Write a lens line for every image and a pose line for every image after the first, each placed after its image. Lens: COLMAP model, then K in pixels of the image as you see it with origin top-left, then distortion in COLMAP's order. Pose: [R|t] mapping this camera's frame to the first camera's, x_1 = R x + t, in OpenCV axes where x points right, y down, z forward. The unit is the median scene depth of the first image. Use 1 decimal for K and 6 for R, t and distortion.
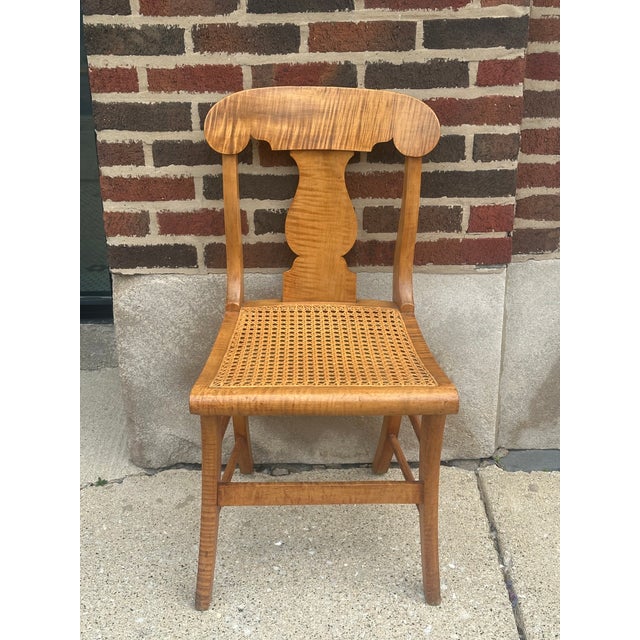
lens RADIAL K [[985.4, 0, 323.2], [0, 985.4, 323.6], [0, 0, 1]] dist [0.159750, 0.000000]
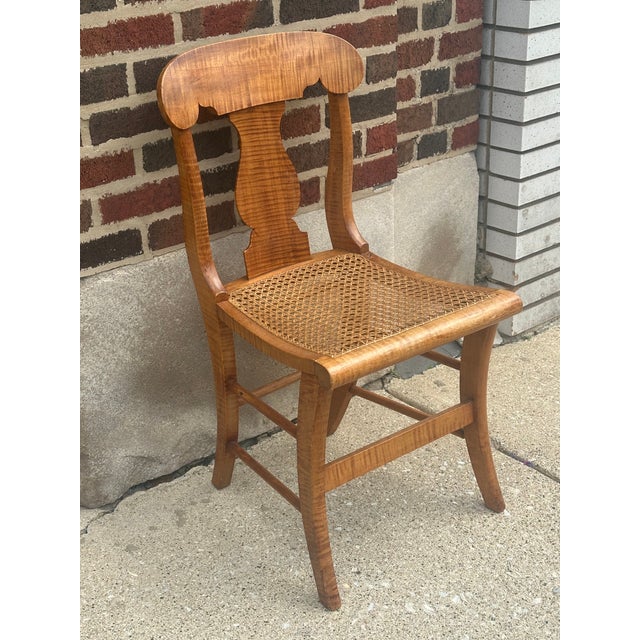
lens RADIAL K [[1089.9, 0, 321.6], [0, 1089.9, 319.9], [0, 0, 1]] dist [0.179235, 0.000000]
pose [[0.765298, -0.274858, 0.582041, -0.614240], [0.270348, 0.957877, 0.096873, -0.053856], [-0.584150, 0.083217, 0.807368, 0.136827]]
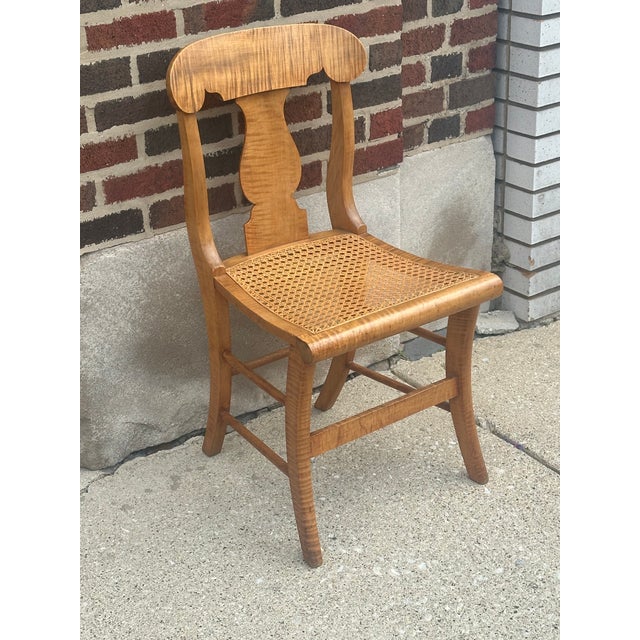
lens RADIAL K [[1256.8, 0, 313.1], [0, 1256.8, 303.6], [0, 0, 1]] dist [0.197243, 0.000000]
pose [[0.819837, -0.252865, 0.513738, -0.654276], [0.249424, 0.965320, 0.077098, -0.045153], [-0.515417, 0.064931, 0.854476, -0.097644]]
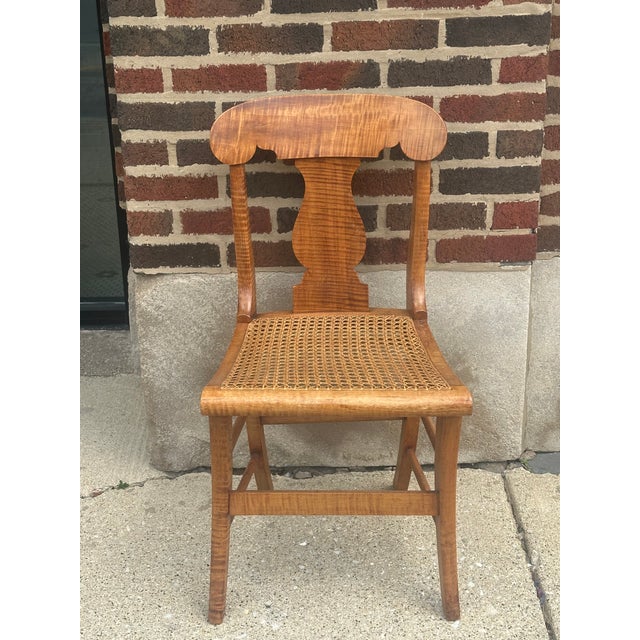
lens RADIAL K [[1089.9, 0, 324.1], [0, 1089.9, 320.8], [0, 0, 1]] dist [0.179235, 0.000000]
pose [[0.999949, -0.006109, -0.008000, -0.014713], [0.005936, 0.999750, -0.021553, 0.023254], [0.008129, 0.021504, 0.999736, -0.103106]]
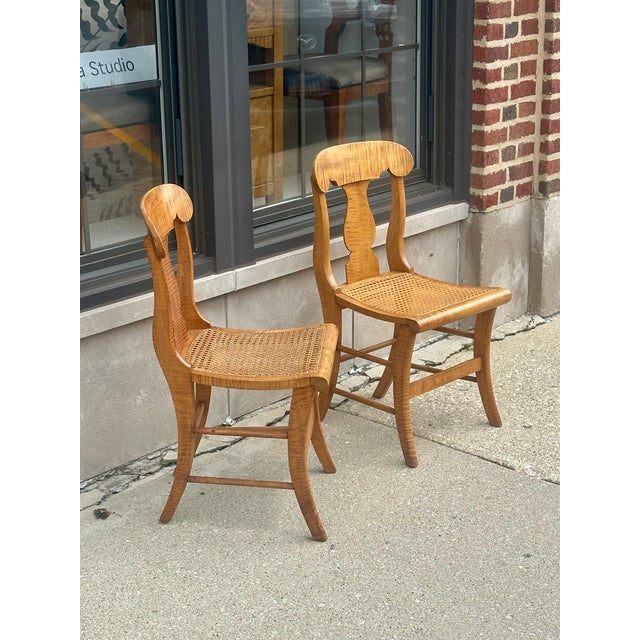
lens RADIAL K [[1256.8, 0, 320.5], [0, 1256.8, 320.5], [0, 0, 1]] dist [0.197243, 0.000000]
pose [[0.713134, -0.213297, 0.667791, -1.416248], [0.278391, 0.960421, 0.009471, 0.013256], [-0.643380, 0.179153, 0.744289, -0.428732]]
